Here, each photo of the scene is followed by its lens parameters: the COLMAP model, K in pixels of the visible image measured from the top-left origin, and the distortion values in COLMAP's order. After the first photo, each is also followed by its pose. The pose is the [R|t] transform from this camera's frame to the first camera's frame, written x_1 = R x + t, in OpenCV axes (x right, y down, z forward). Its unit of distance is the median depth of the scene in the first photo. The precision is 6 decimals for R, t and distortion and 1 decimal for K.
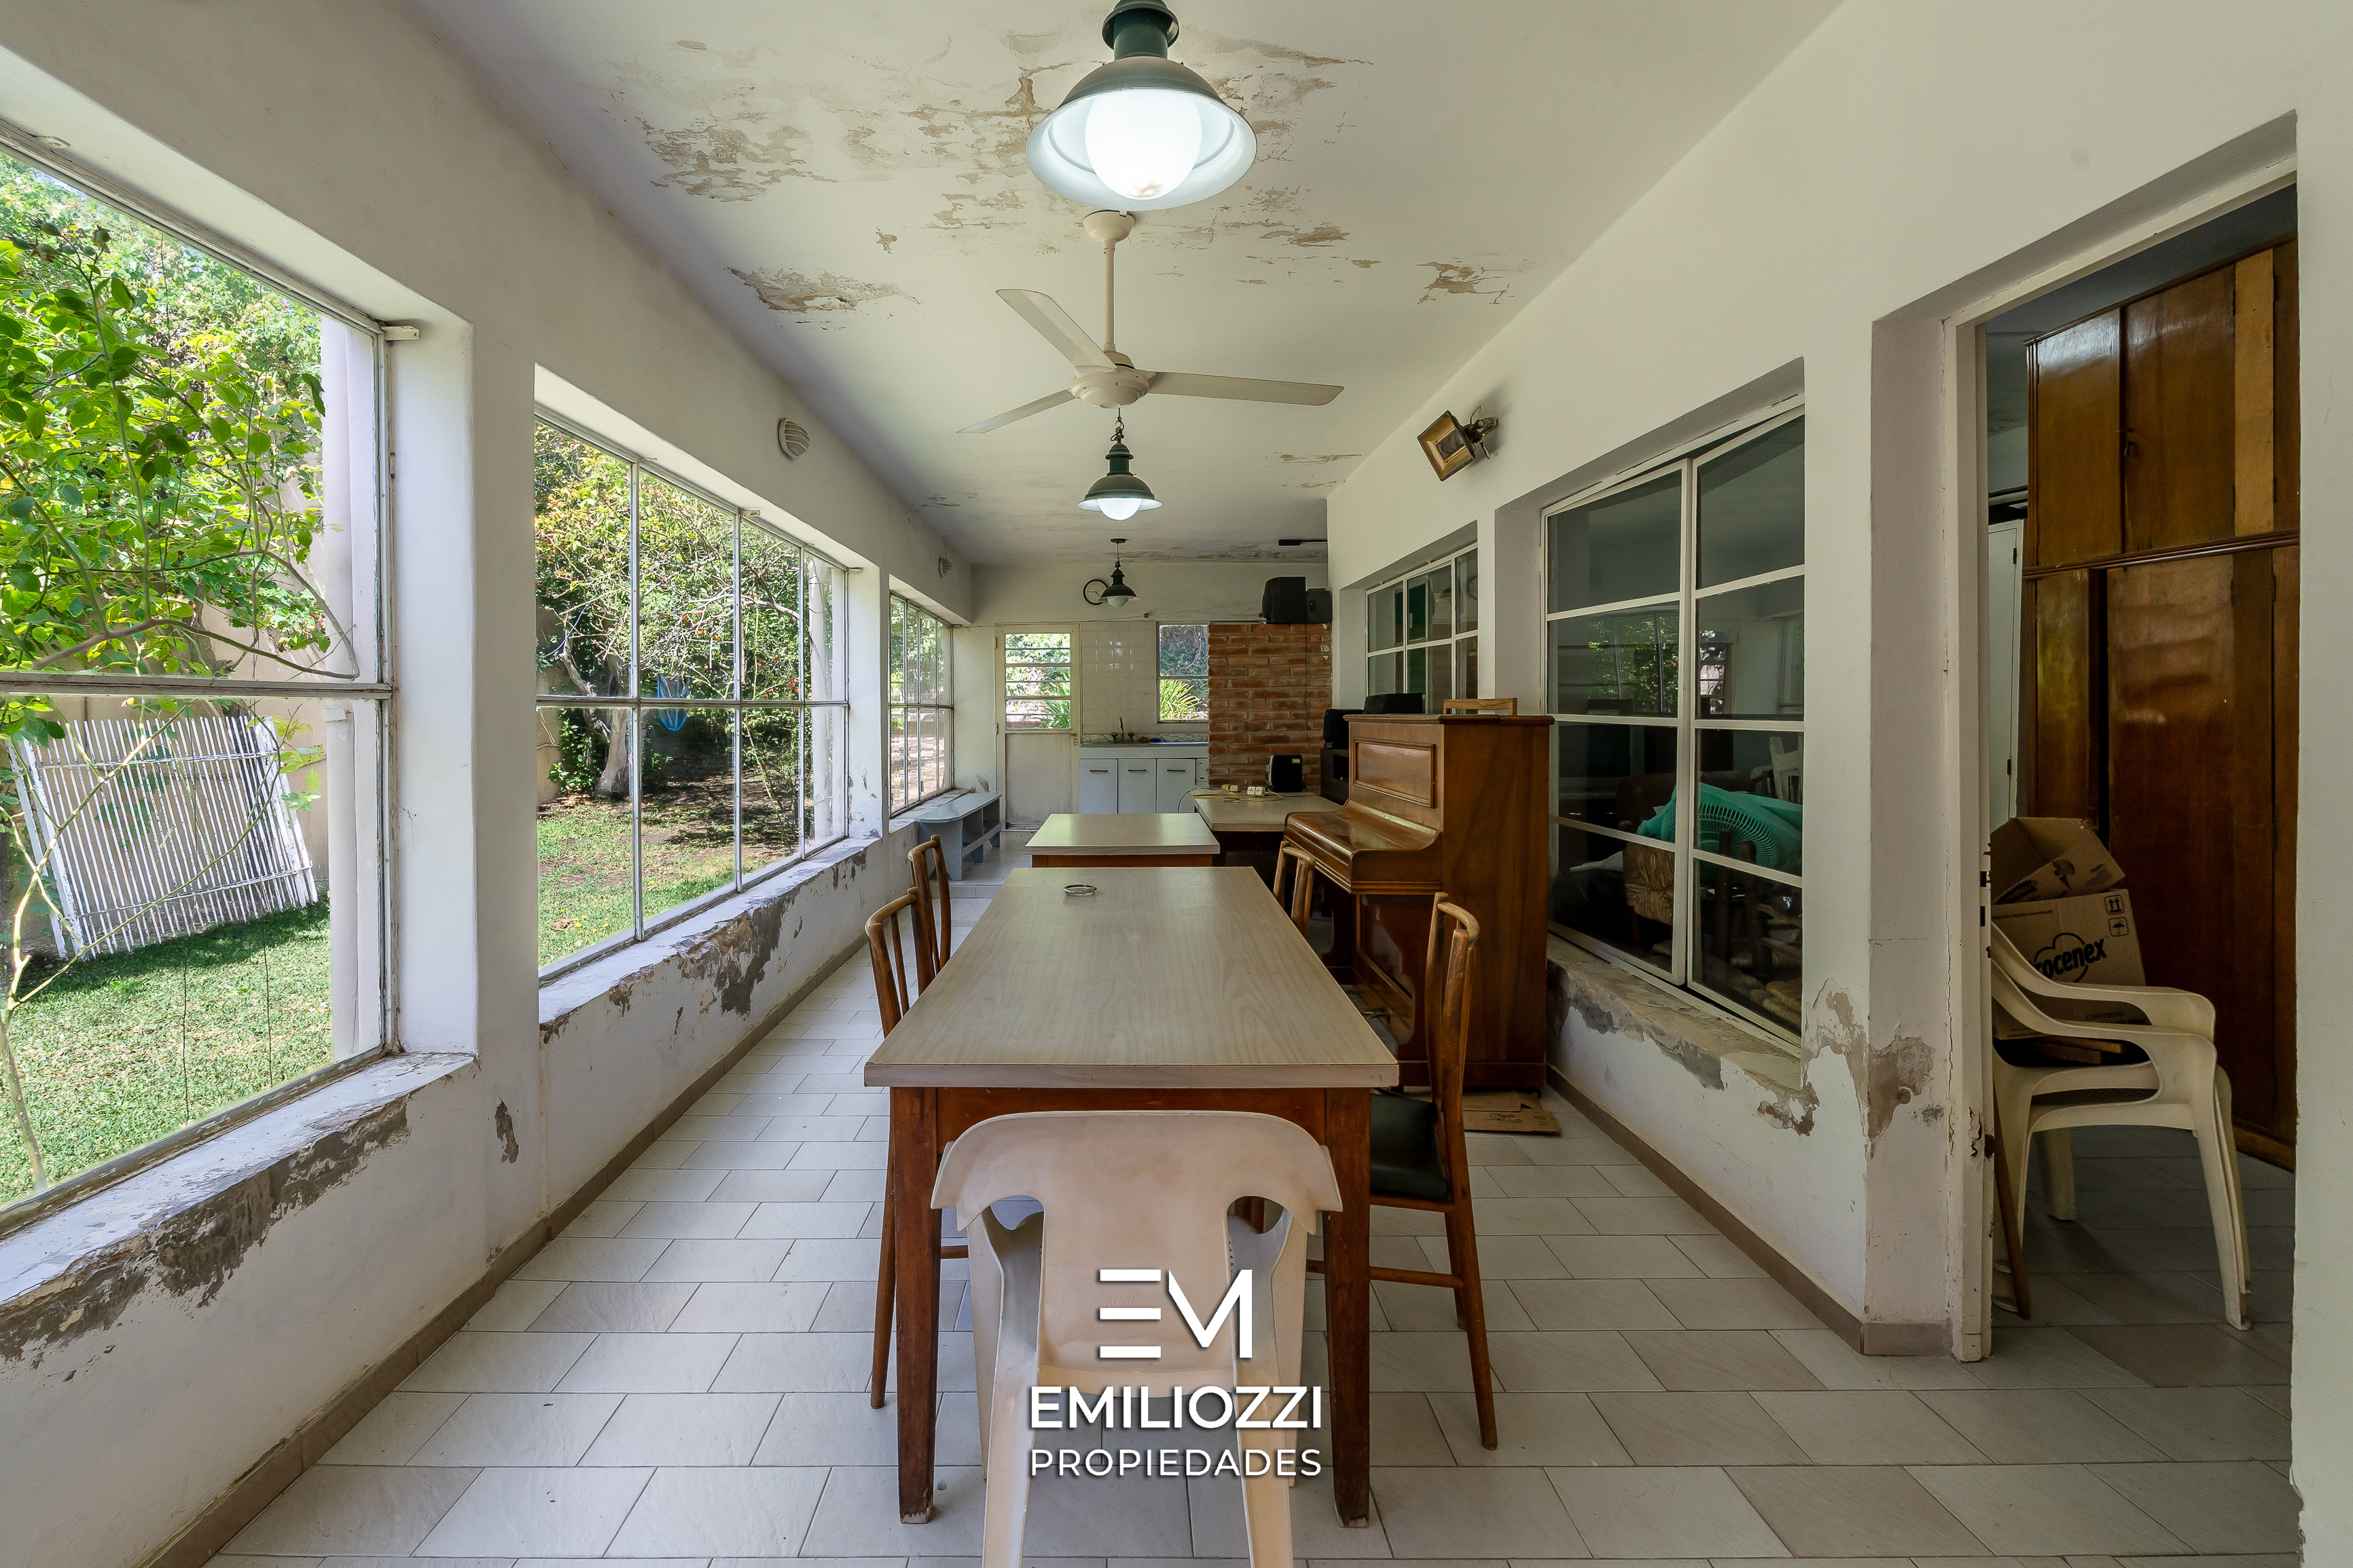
lens RADIAL K [[1033.5, 0, 1141.4], [0, 1033.5, 767.1], [0, 0, 1]] dist [-0.000364, -0.000024]
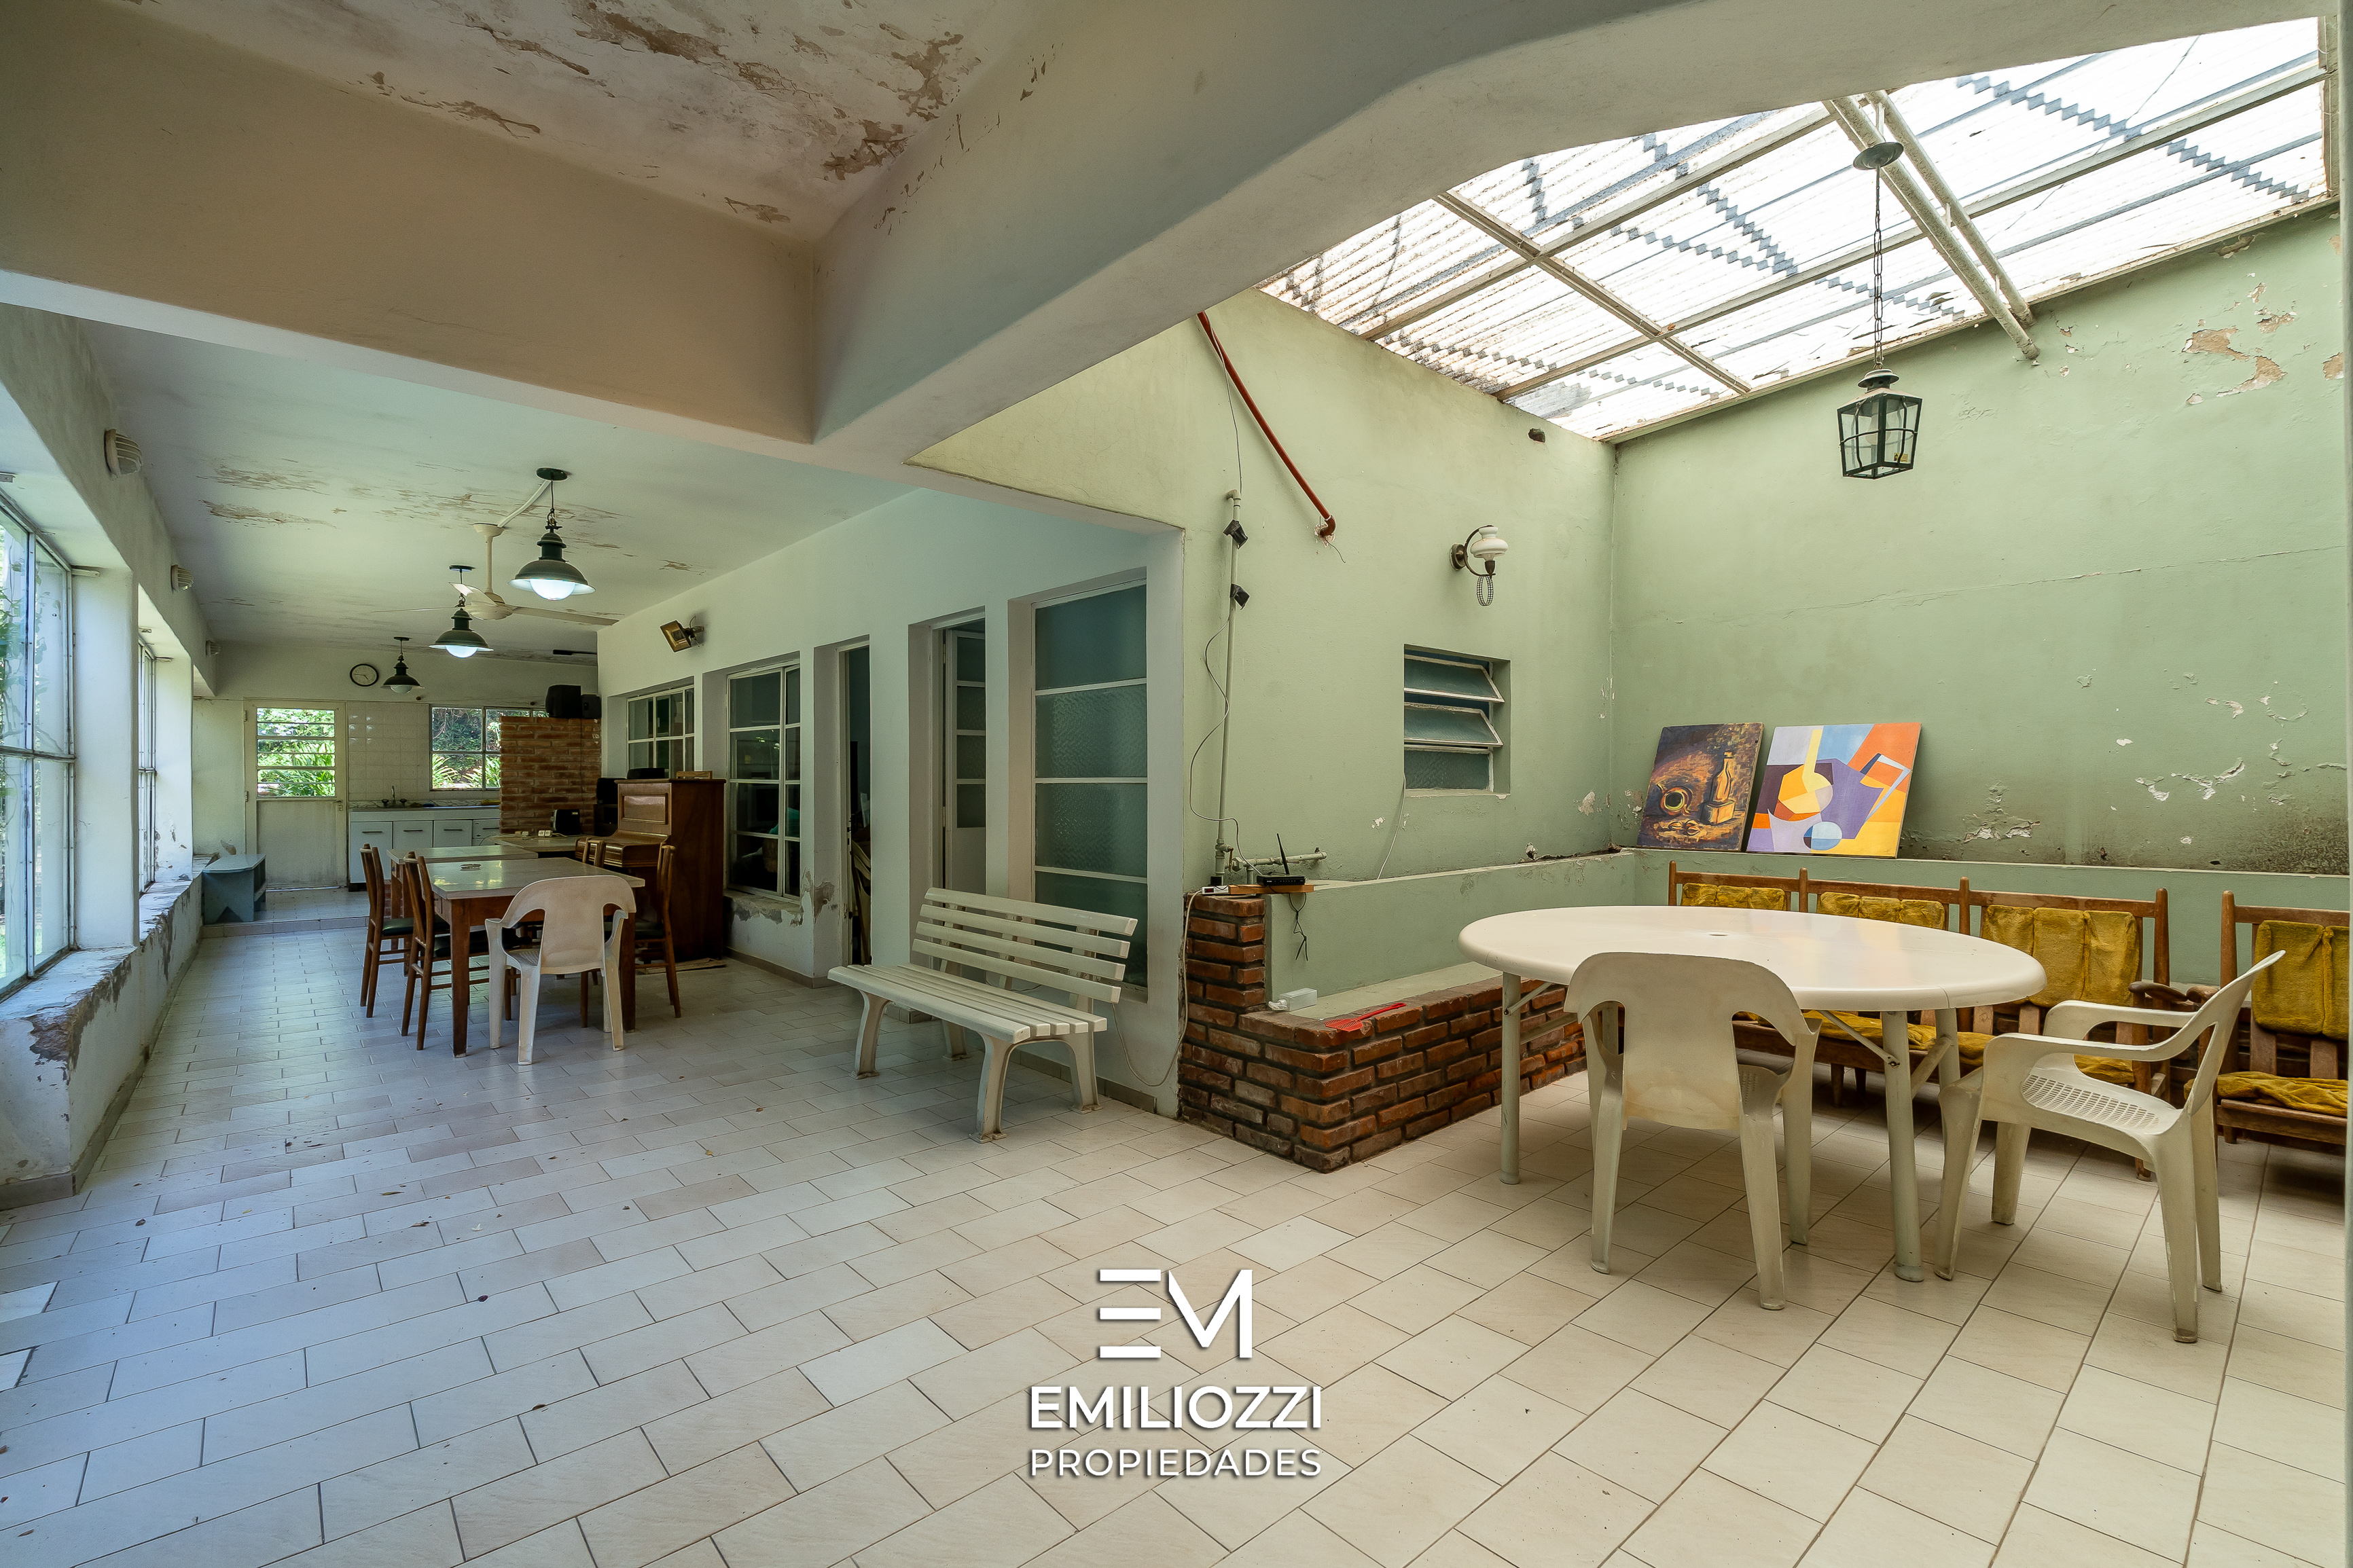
lens RADIAL K [[1033.5, 0, 1141.4], [0, 1033.5, 767.1], [0, 0, 1]] dist [-0.000364, -0.000024]
pose [[0.776917, 0.014761, 0.629430, -0.149114], [0.032169, 0.997489, -0.063100, 0.047005], [-0.628781, 0.069271, 0.774491, -0.639188]]
